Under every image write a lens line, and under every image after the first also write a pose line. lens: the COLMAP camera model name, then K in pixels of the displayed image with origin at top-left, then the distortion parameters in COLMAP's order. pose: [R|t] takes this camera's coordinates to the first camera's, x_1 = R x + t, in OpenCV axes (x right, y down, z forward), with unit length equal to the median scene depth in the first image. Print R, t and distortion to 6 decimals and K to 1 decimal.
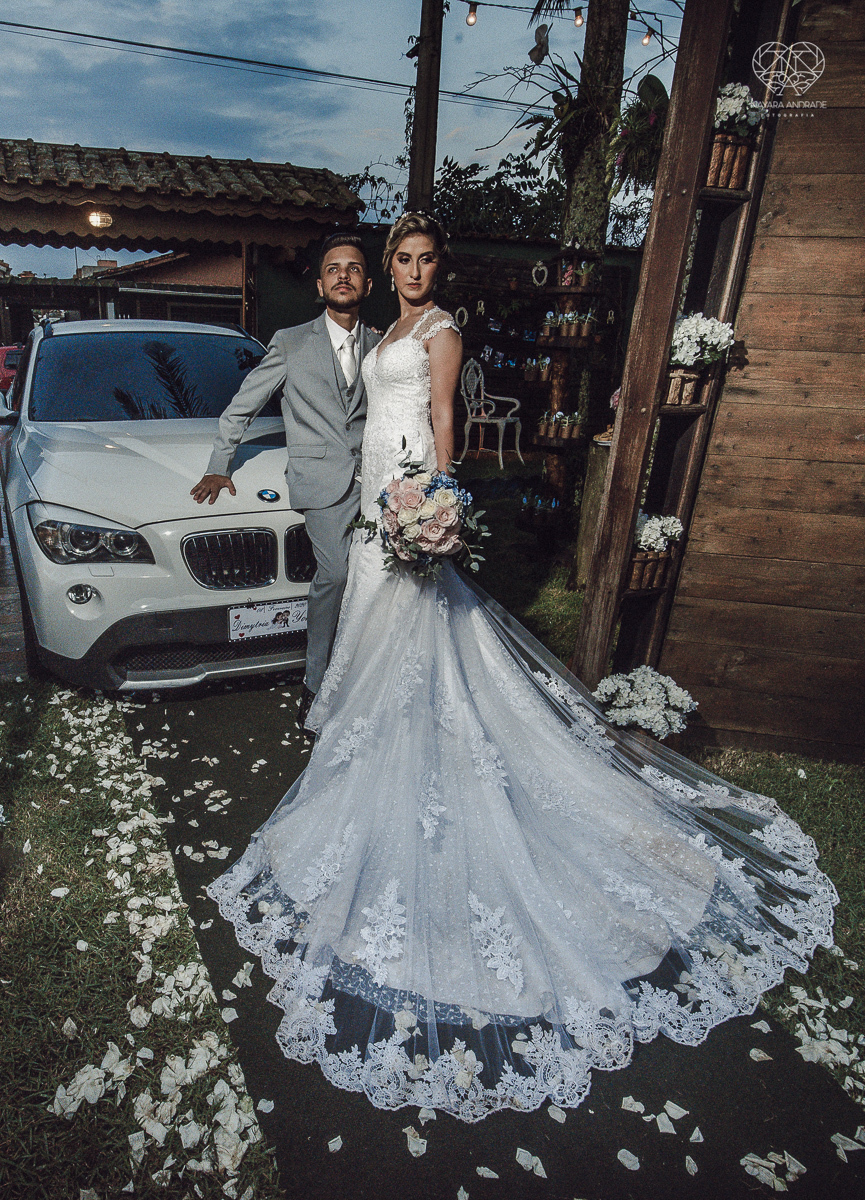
lens RADIAL K [[733.1, 0, 294.6], [0, 733.1, 599.0], [0, 0, 1]] dist [-0.002191, -0.009440]
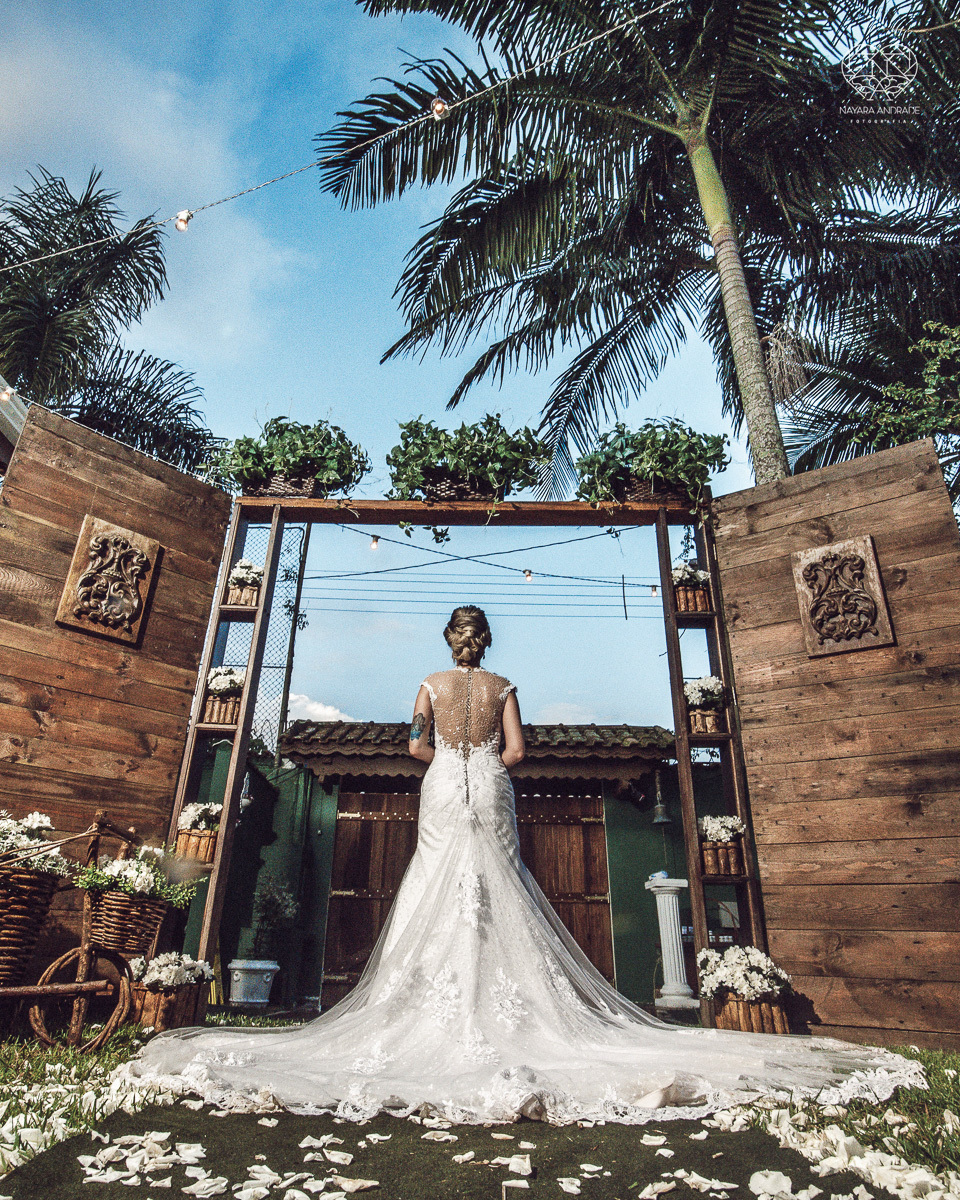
lens RADIAL K [[742.3, 0, 460.4], [0, 742.3, 600.9], [0, 0, 1]] dist [-0.009542, -0.001146]
pose [[0.933548, -0.153747, -0.323807, 0.557492], [-0.123194, 0.710701, -0.692623, 0.594722], [0.336619, 0.686488, 0.644533, -0.273896]]
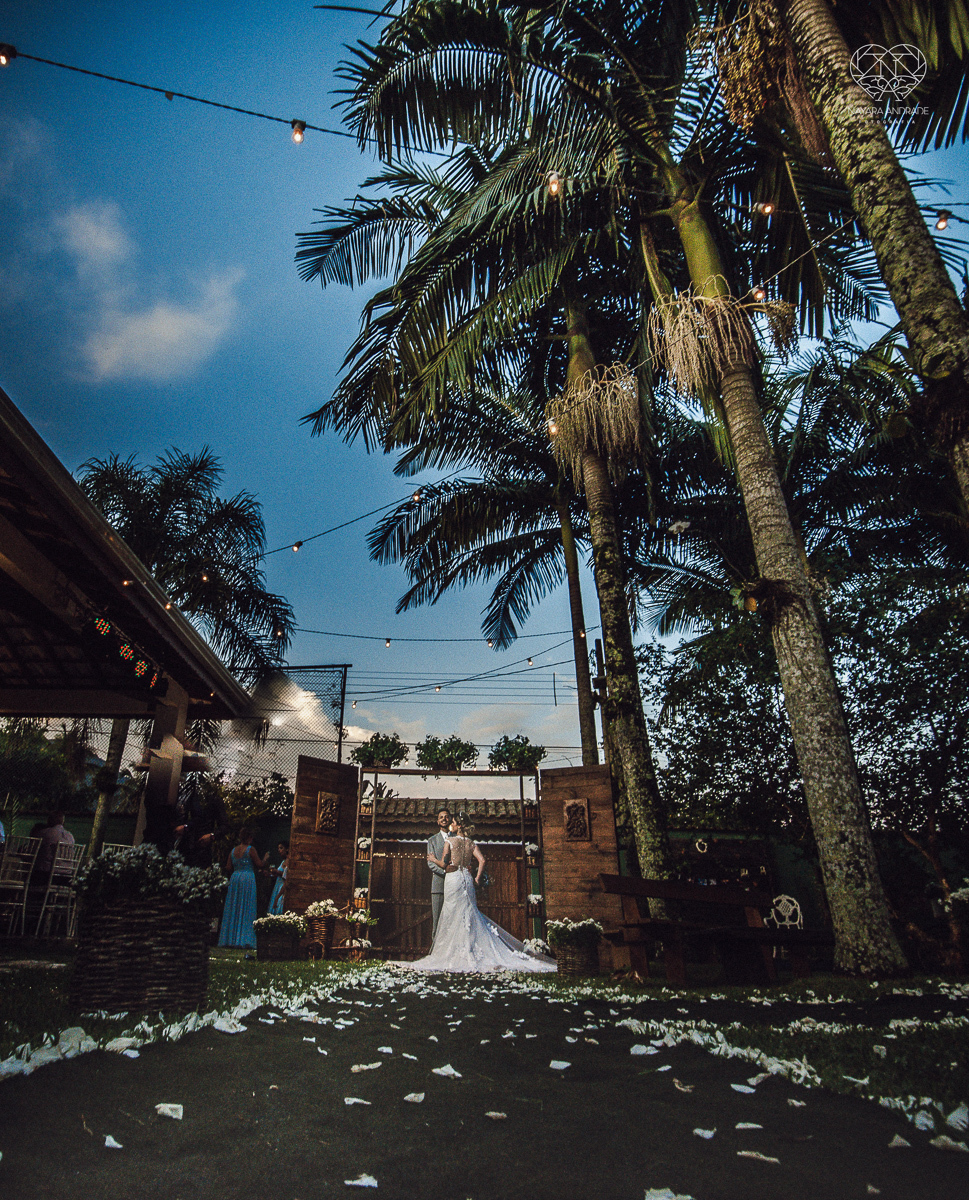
lens RADIAL K [[731.2, 0, 383.9], [0, 731.2, 602.8], [0, 0, 1]] dist [-0.003539, -0.000337]
pose [[0.905260, -0.163847, -0.391993, 1.564739], [-0.156394, 0.729348, -0.666028, 1.486731], [0.395026, 0.664234, 0.634625, -2.846610]]
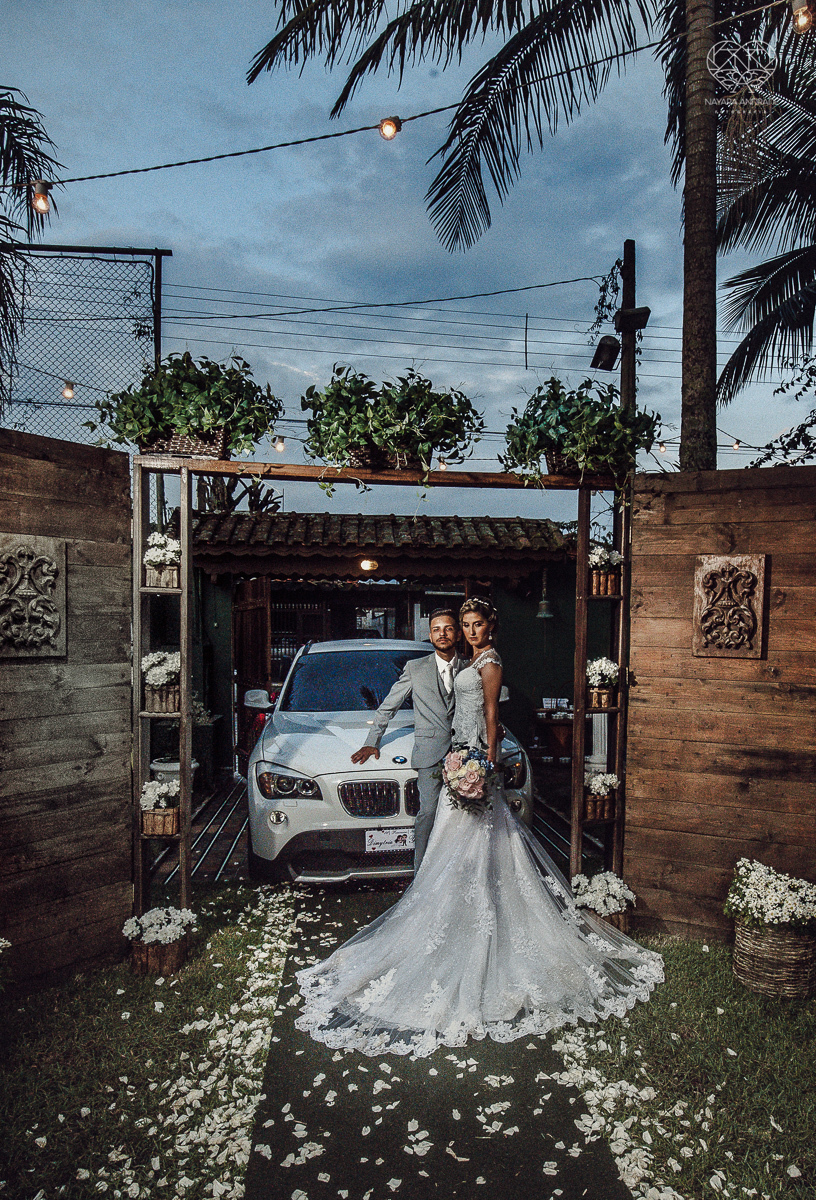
lens RADIAL K [[773.2, 0, 488.7], [0, 773.2, 668.1], [0, 0, 1]] dist [-0.007433, -0.003840]
pose [[0.985125, -0.003675, -0.171799, 0.551643], [-0.044809, 0.959688, -0.277472, 0.153392], [0.165893, 0.281043, 0.945248, -0.748164]]
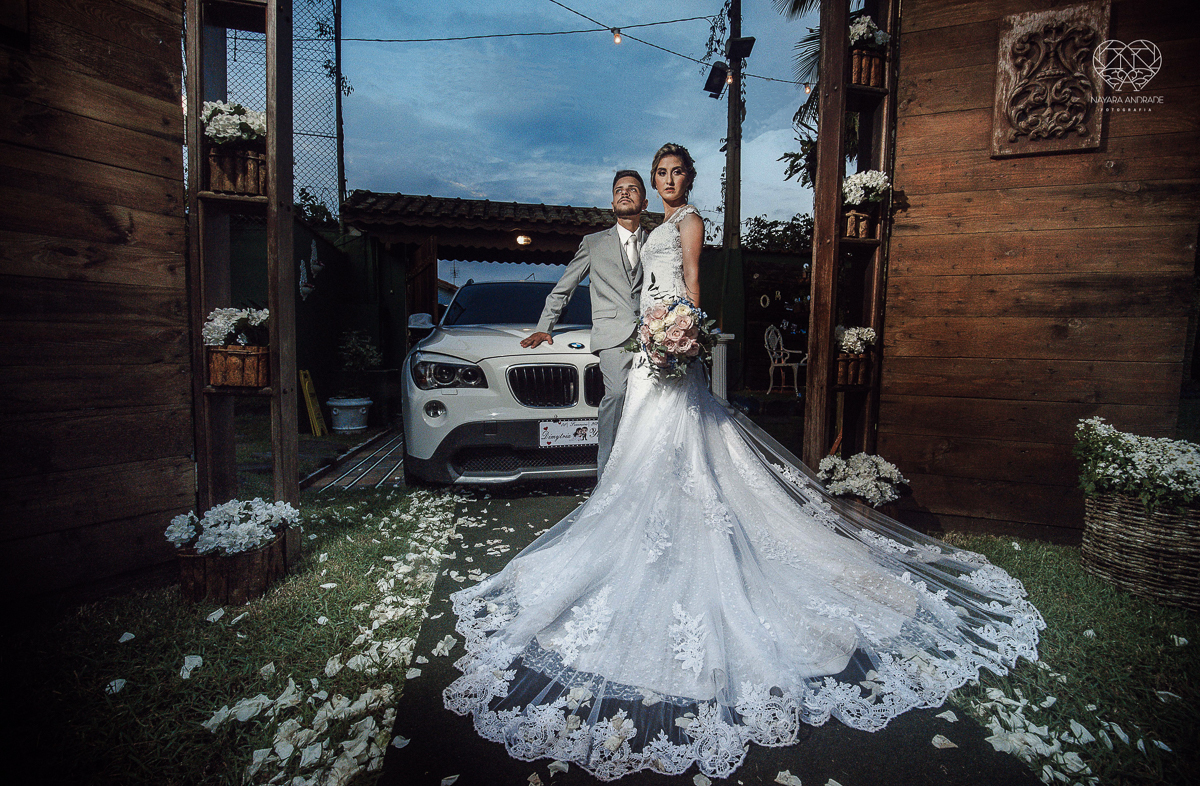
lens RADIAL K [[503.1, 0, 619.5], [0, 503.1, 391.1], [0, 0, 1]] dist [-0.007684, -0.005393]
pose [[0.993007, -0.003169, -0.118014, 0.197249], [-0.028398, 0.963876, -0.264835, 0.239170], [0.114590, 0.266334, 0.957045, 0.154244]]
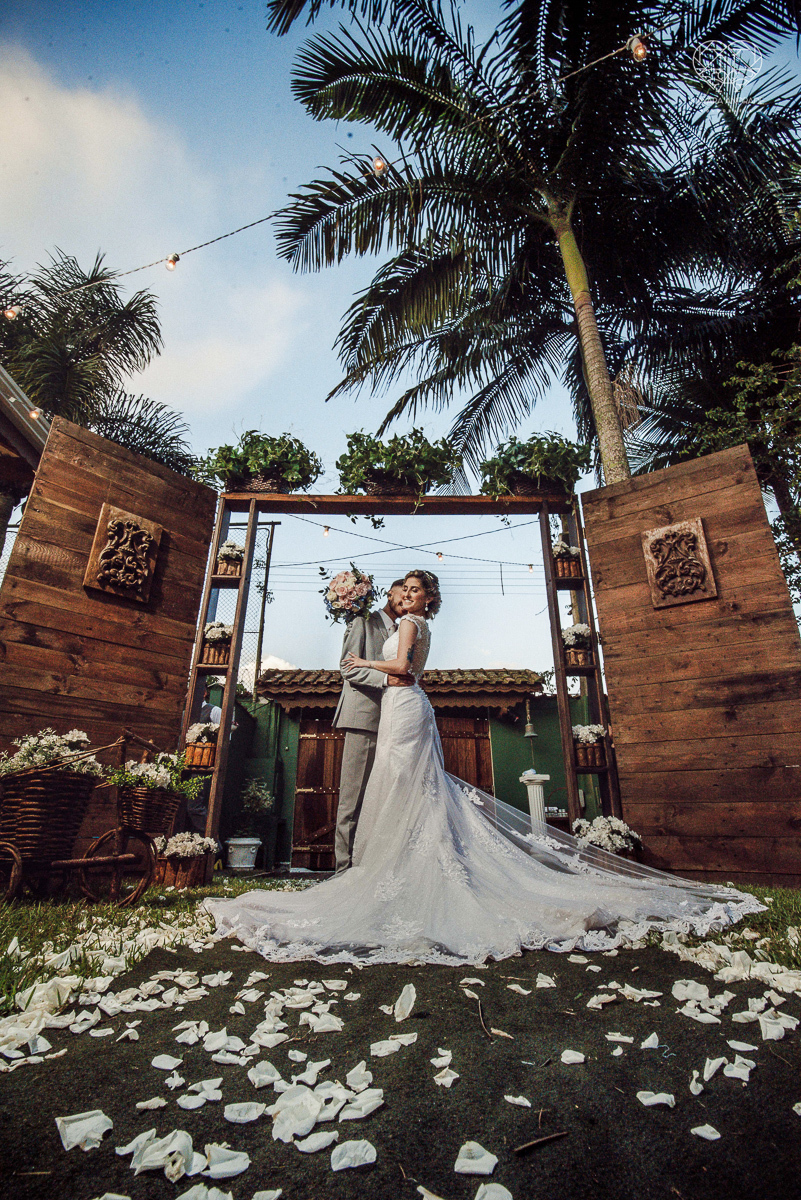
lens RADIAL K [[528.0, 0, 403.5], [0, 528.0, 627.2], [0, 0, 1]] dist [-0.010950, -0.000595]
pose [[0.945119, -0.139872, -0.295273, 0.489653], [-0.087398, 0.762567, -0.640978, 0.577415], [0.314821, 0.631607, 0.708492, -0.206461]]
